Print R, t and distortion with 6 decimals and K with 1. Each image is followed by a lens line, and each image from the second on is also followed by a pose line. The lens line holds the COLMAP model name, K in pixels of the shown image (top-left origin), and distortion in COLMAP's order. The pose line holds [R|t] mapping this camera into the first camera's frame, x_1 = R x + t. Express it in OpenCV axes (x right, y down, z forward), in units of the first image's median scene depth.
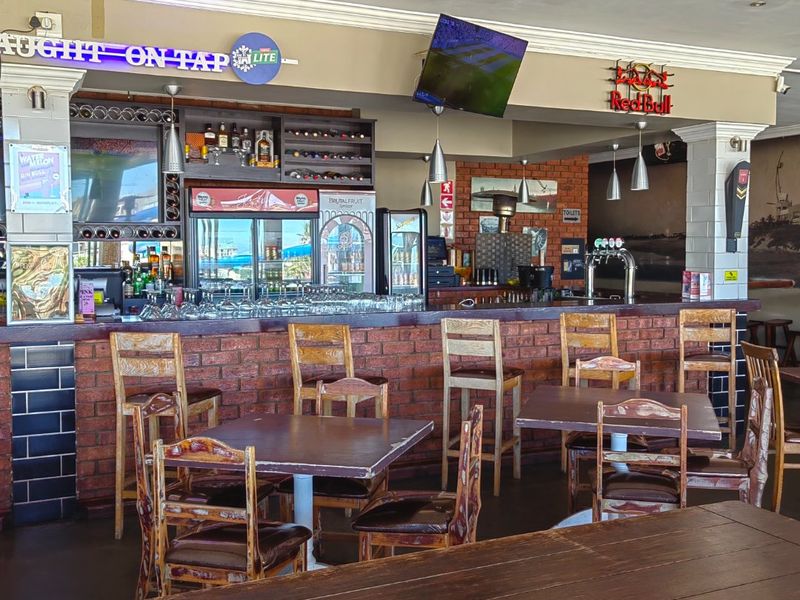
lens RADIAL K [[816.2, 0, 400.4], [0, 816.2, 324.4], [0, 0, 1]] dist [0.012910, 0.010838]
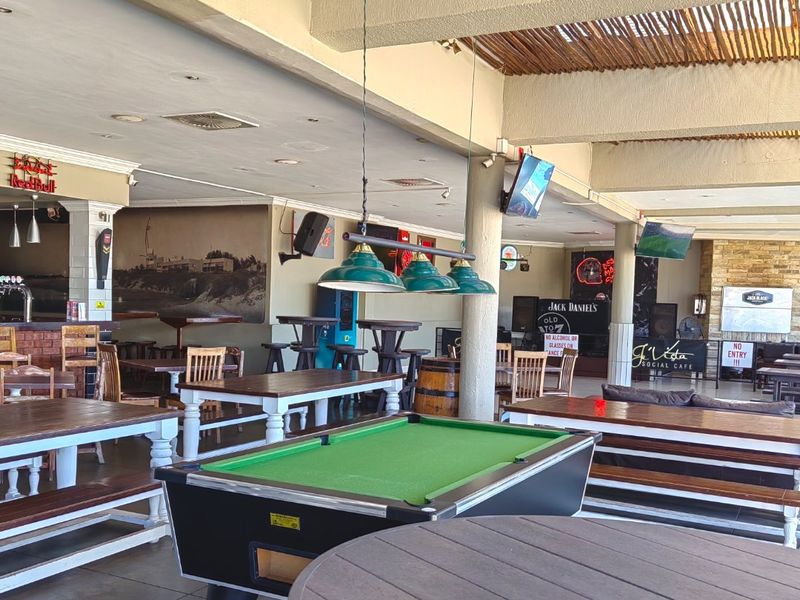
lens RADIAL K [[816.2, 0, 400.4], [0, 816.2, 324.4], [0, 0, 1]] dist [0.012910, 0.010838]
pose [[0.773500, 0.004654, 0.633780, -0.110617], [0.027547, 0.998781, -0.040953, 0.050745], [-0.633198, 0.049136, 0.772429, -0.476582]]
